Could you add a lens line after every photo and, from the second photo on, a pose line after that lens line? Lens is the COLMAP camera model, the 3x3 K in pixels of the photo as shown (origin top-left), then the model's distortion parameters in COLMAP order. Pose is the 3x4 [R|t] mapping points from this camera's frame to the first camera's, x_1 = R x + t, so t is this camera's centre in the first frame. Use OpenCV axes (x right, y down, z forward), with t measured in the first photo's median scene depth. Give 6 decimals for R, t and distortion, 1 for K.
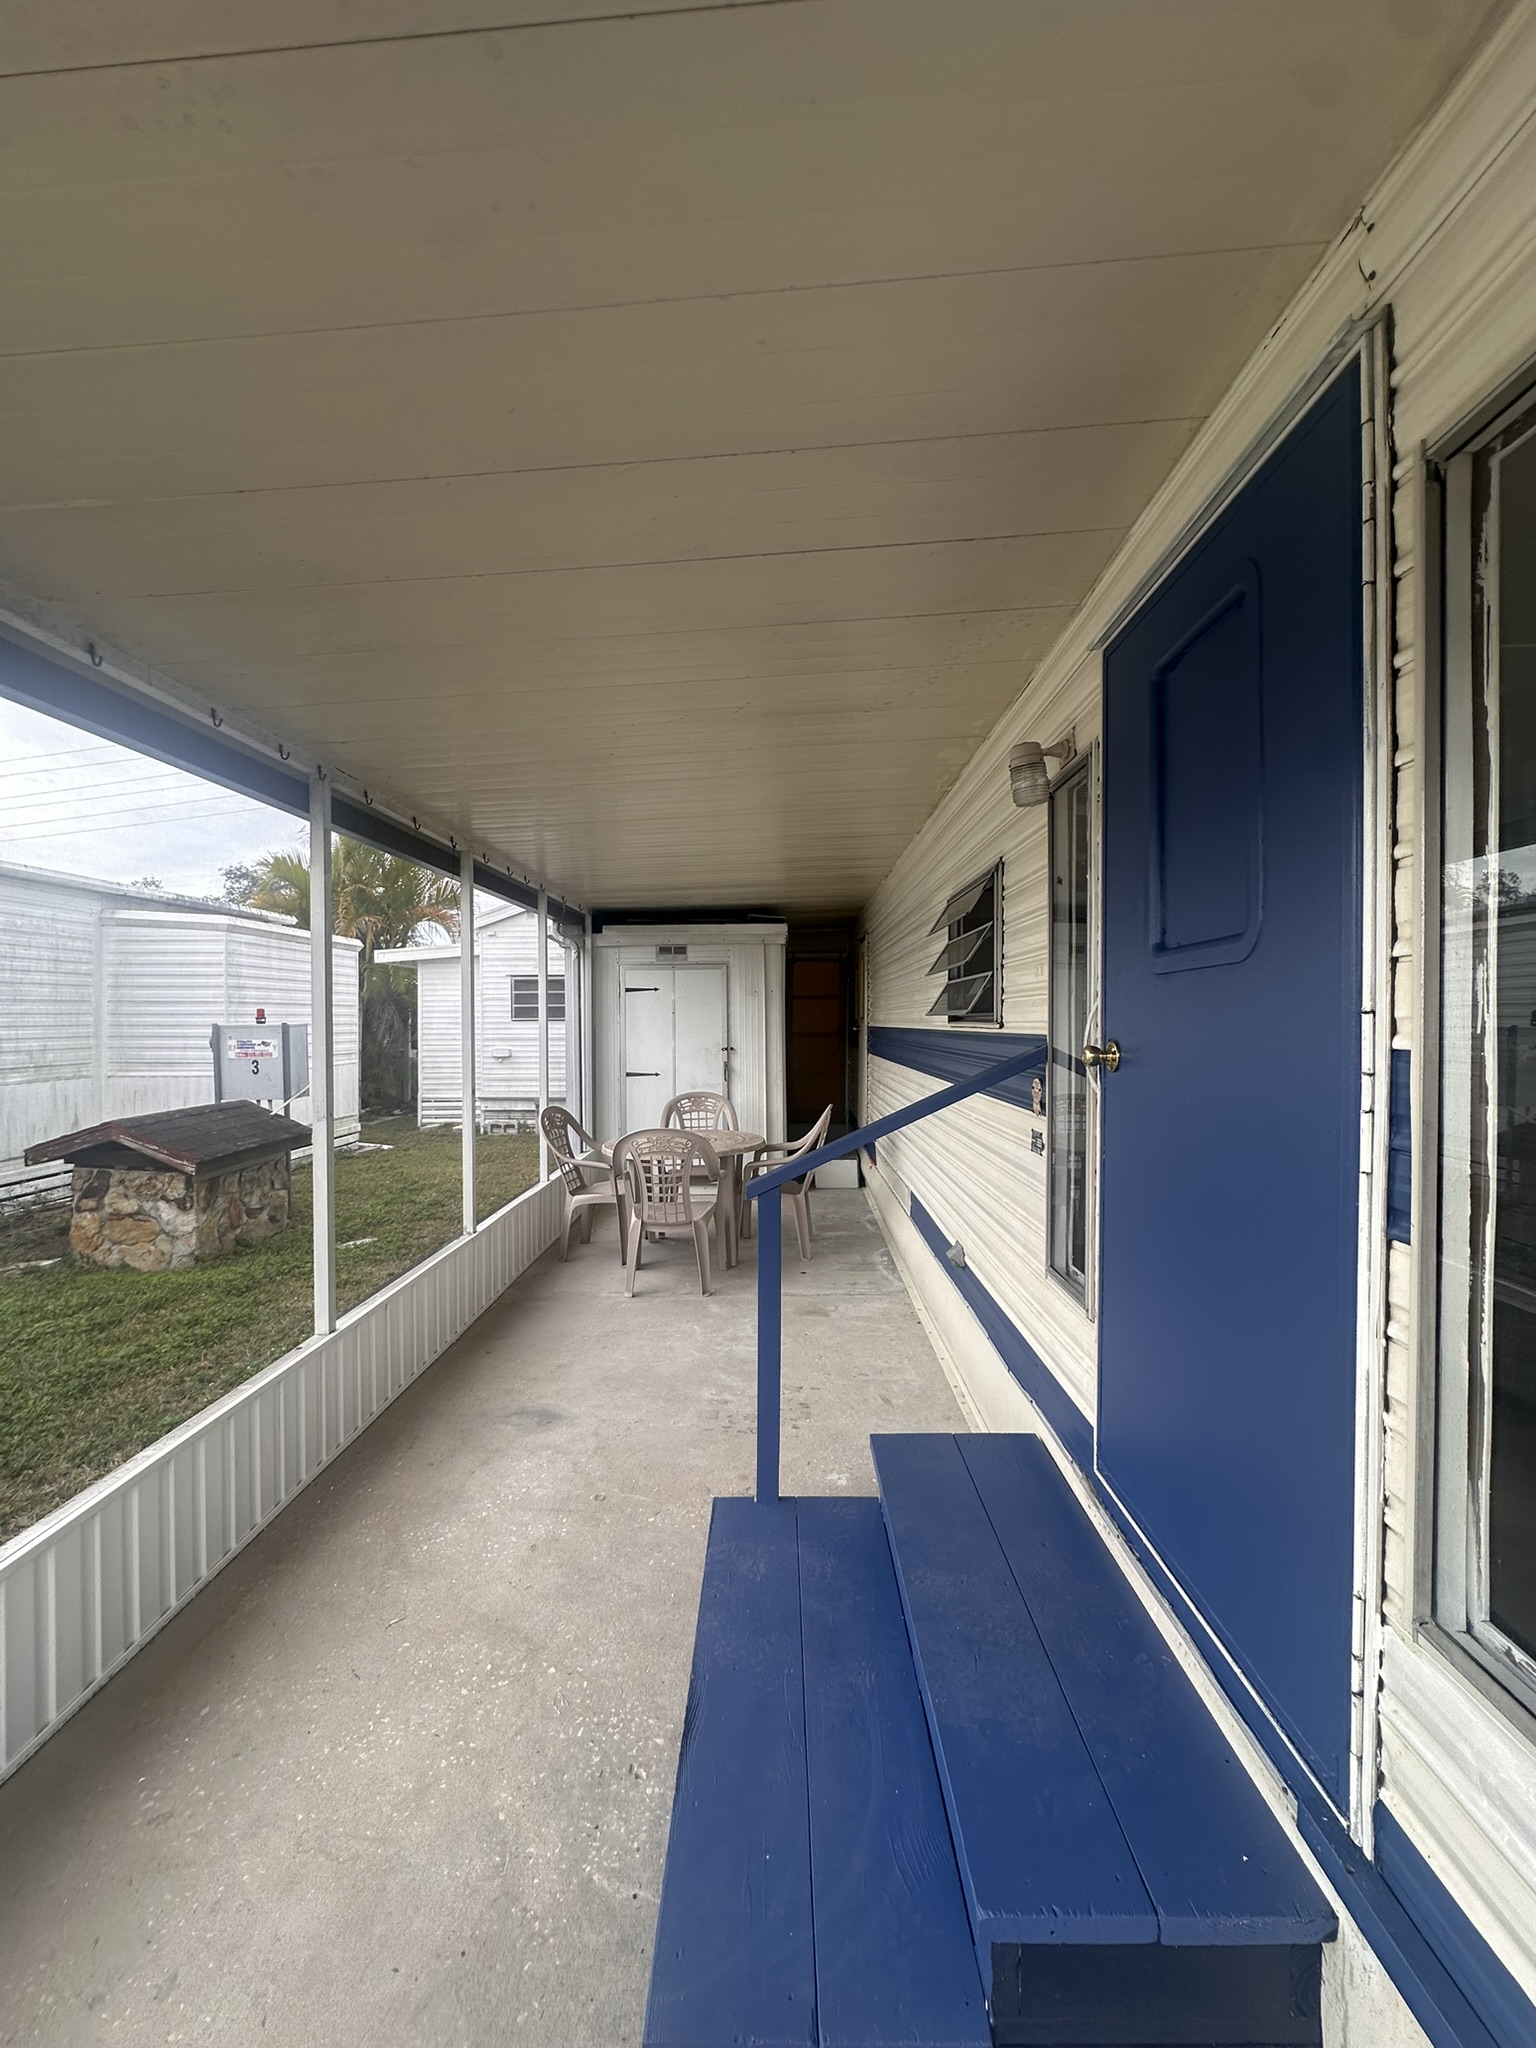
lens RADIAL K [[816.3, 0, 766.3], [0, 816.3, 1025.1], [0, 0, 1]] dist [-0.002617, 0.000574]
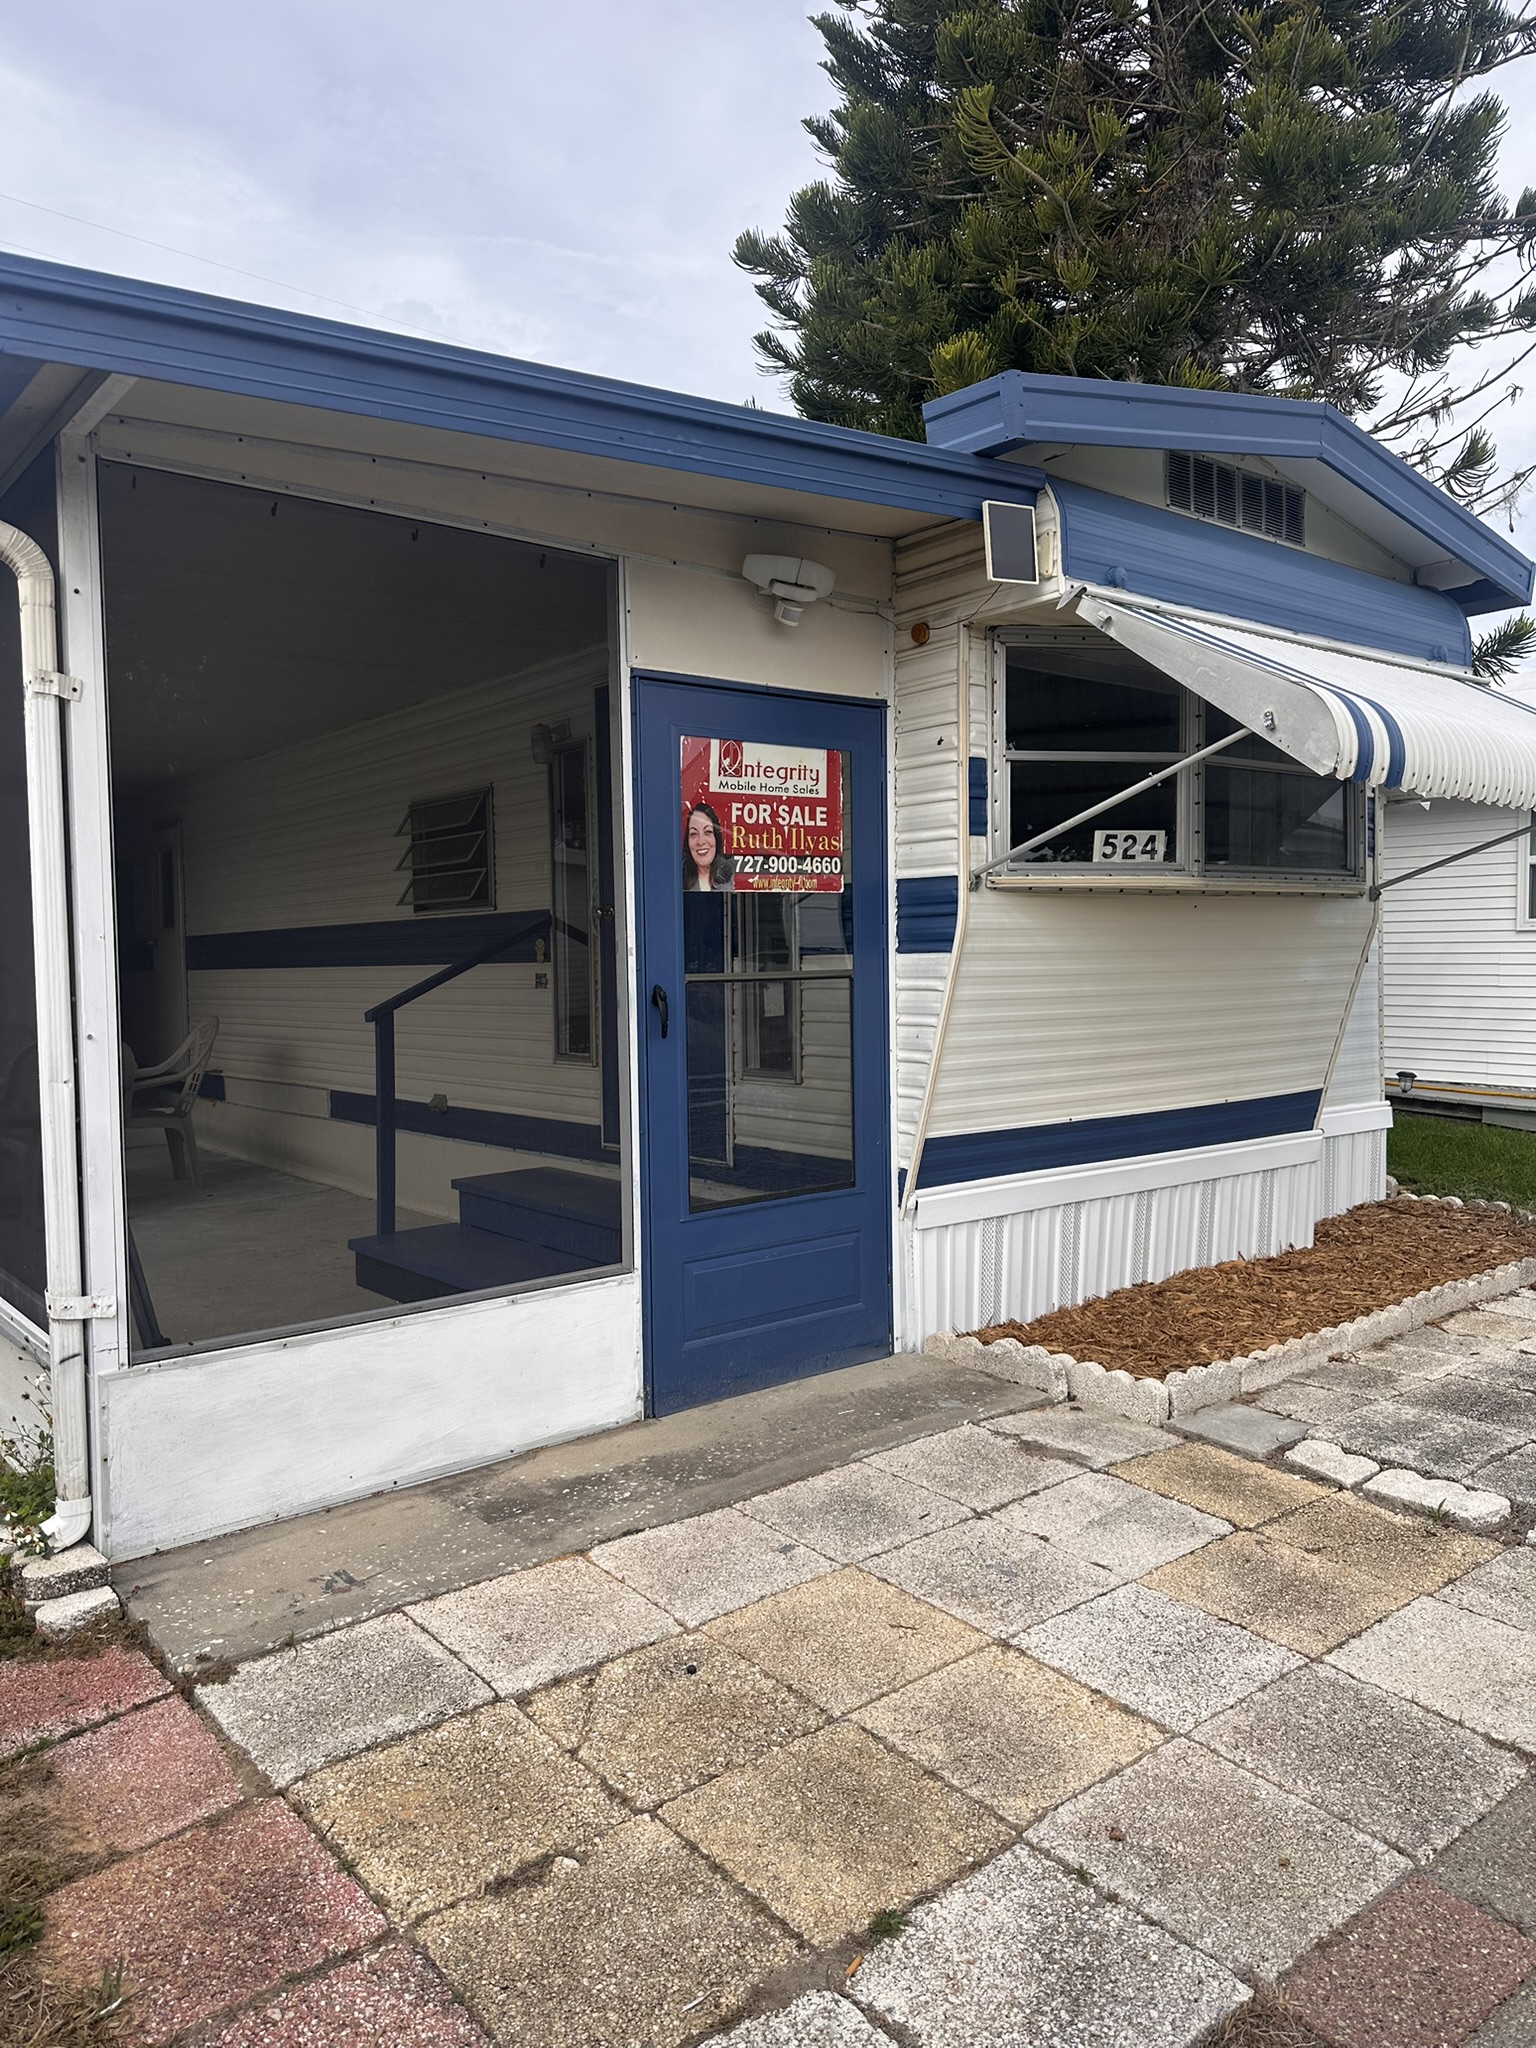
lens RADIAL K [[1446.7, 0, 768.0], [0, 1446.7, 1024.0], [0, 0, 1]] dist [0.003899, 0.001250]
pose [[0.760484, -0.040817, 0.648073, -0.934052], [0.018490, 0.998979, 0.041220, 0.102509], [-0.649093, -0.019364, 0.760462, -1.127800]]
